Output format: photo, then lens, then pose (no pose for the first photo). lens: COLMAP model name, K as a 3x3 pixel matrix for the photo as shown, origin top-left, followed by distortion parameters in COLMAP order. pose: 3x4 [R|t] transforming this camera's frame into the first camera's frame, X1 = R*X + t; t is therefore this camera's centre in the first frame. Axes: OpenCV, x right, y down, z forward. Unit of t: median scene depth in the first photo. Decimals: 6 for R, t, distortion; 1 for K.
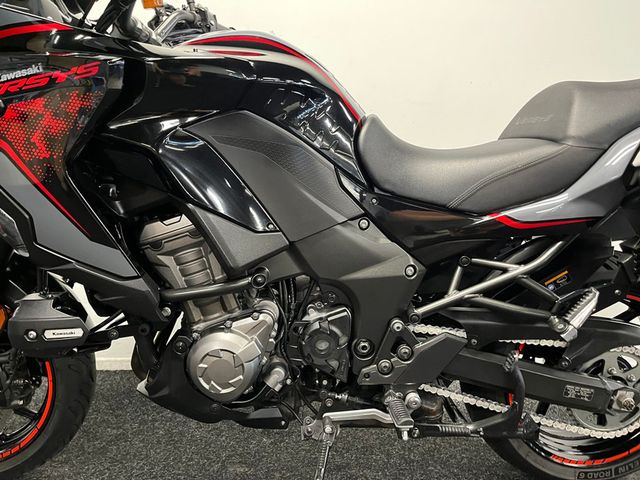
lens RADIAL K [[482.2, 0, 320.0], [0, 482.2, 240.0], [0, 0, 1]] dist [0.071685, -0.097673]
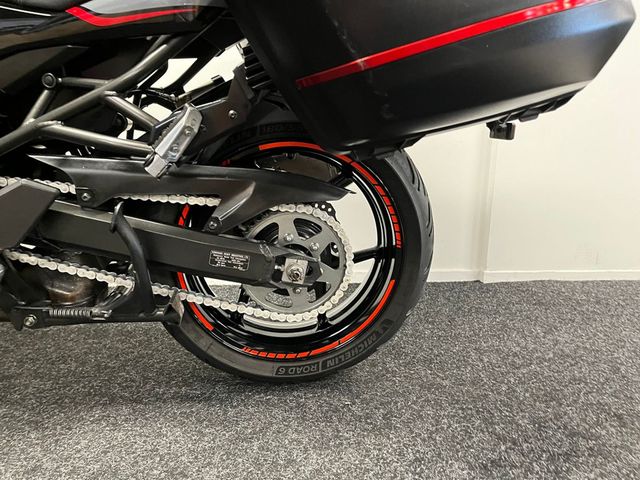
lens RADIAL K [[482.2, 0, 320.0], [0, 482.2, 240.0], [0, 0, 1]] dist [0.071685, -0.097673]
pose [[0.996159, -0.019307, 0.085408, 0.645074], [0.012060, 0.996346, 0.084558, 0.227640], [-0.086729, -0.083203, 0.992751, 0.221933]]
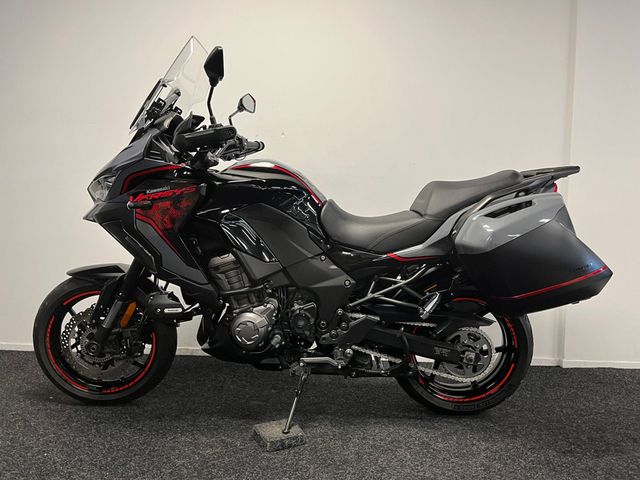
lens RADIAL K [[482.2, 0, 320.0], [0, 482.2, 240.0], [0, 0, 1]] dist [0.071685, -0.097673]
pose [[0.998683, 0.002796, -0.051235, 0.177881], [-0.006205, 0.997766, -0.066510, 0.021998], [0.050935, 0.066740, 0.996469, -0.905473]]
